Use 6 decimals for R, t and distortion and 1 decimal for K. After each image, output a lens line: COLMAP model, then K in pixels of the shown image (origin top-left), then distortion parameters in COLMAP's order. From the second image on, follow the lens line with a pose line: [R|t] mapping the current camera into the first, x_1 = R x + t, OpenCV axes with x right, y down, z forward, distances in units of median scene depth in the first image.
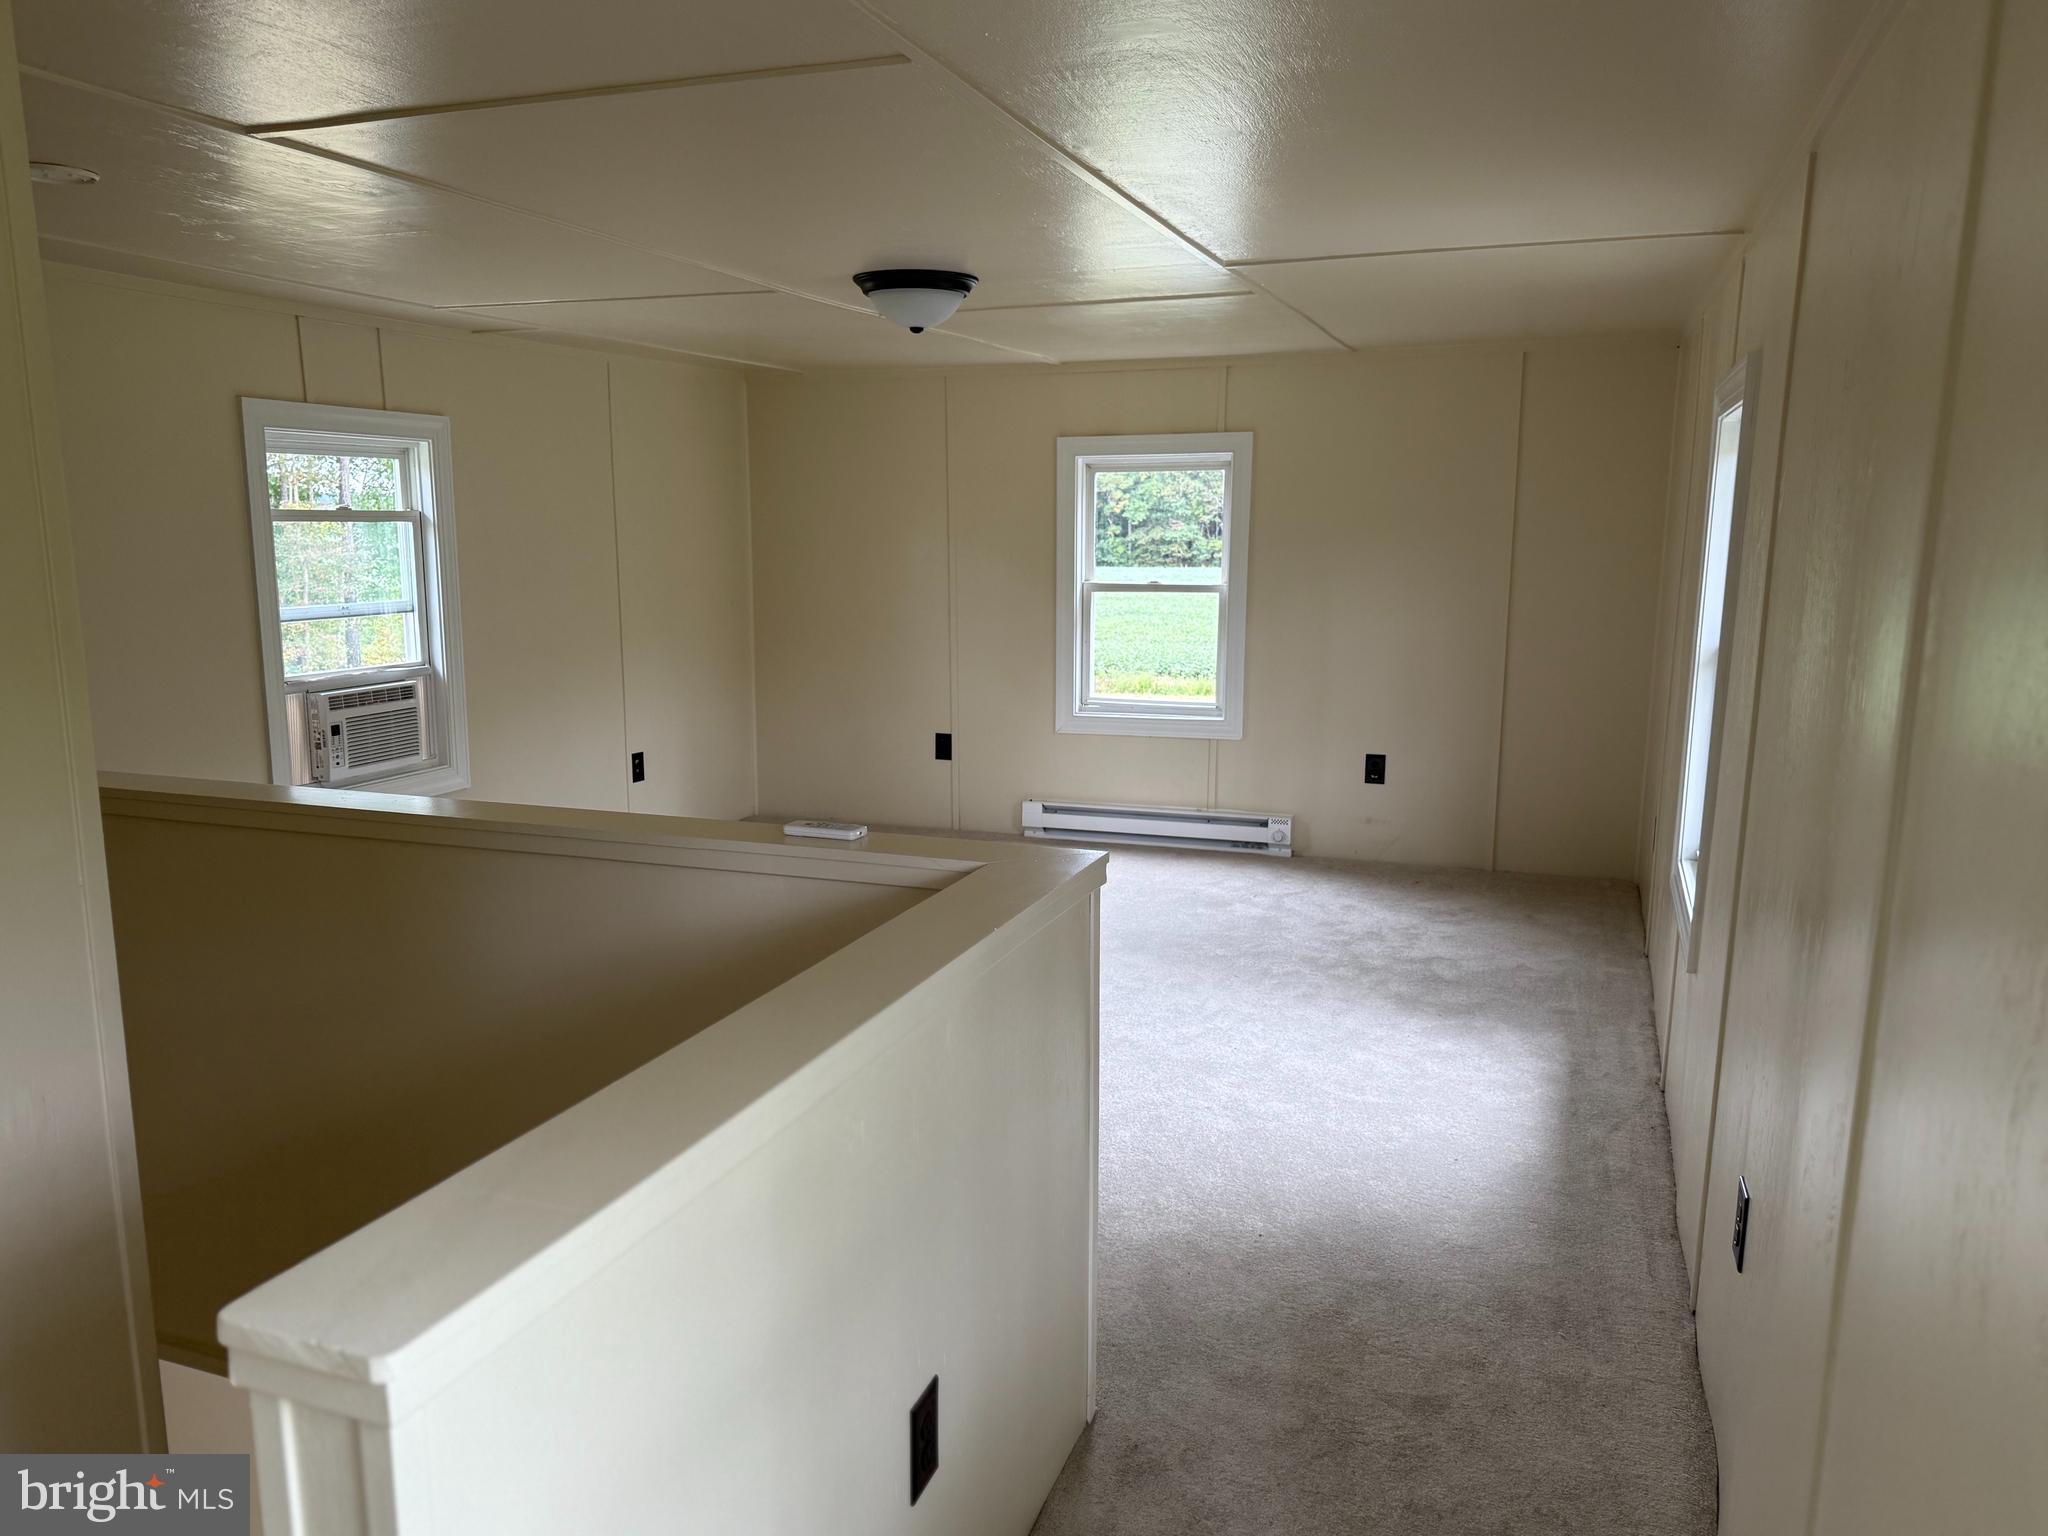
lens RADIAL K [[1466.6, 0, 1024.0], [0, 1466.6, 768.0], [0, 0, 1]] dist [0.071860, -0.074109]
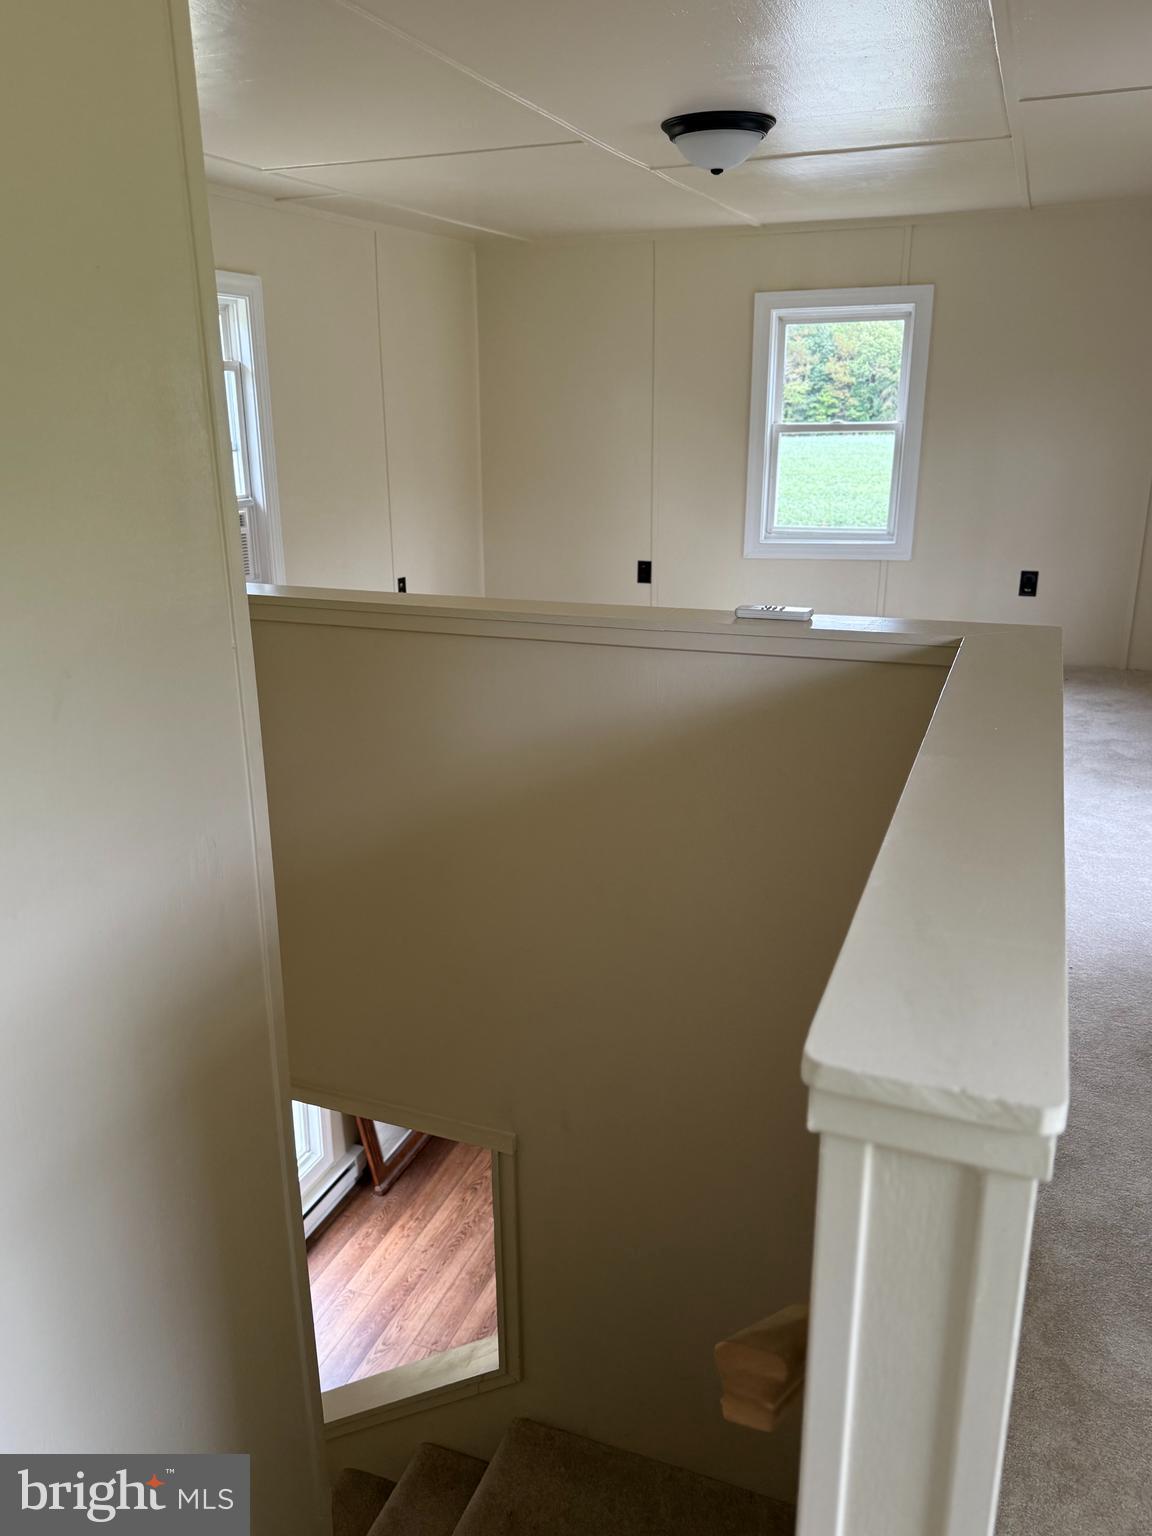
lens RADIAL K [[1161.7, 0, 576.0], [0, 1161.7, 768.0], [0, 0, 1]] dist [0.123732, -0.335326]
pose [[0.999663, -0.006769, -0.025048, -0.100555], [0.010168, 0.990359, 0.138150, 0.013415], [0.023872, -0.138359, 0.990094, 0.046288]]
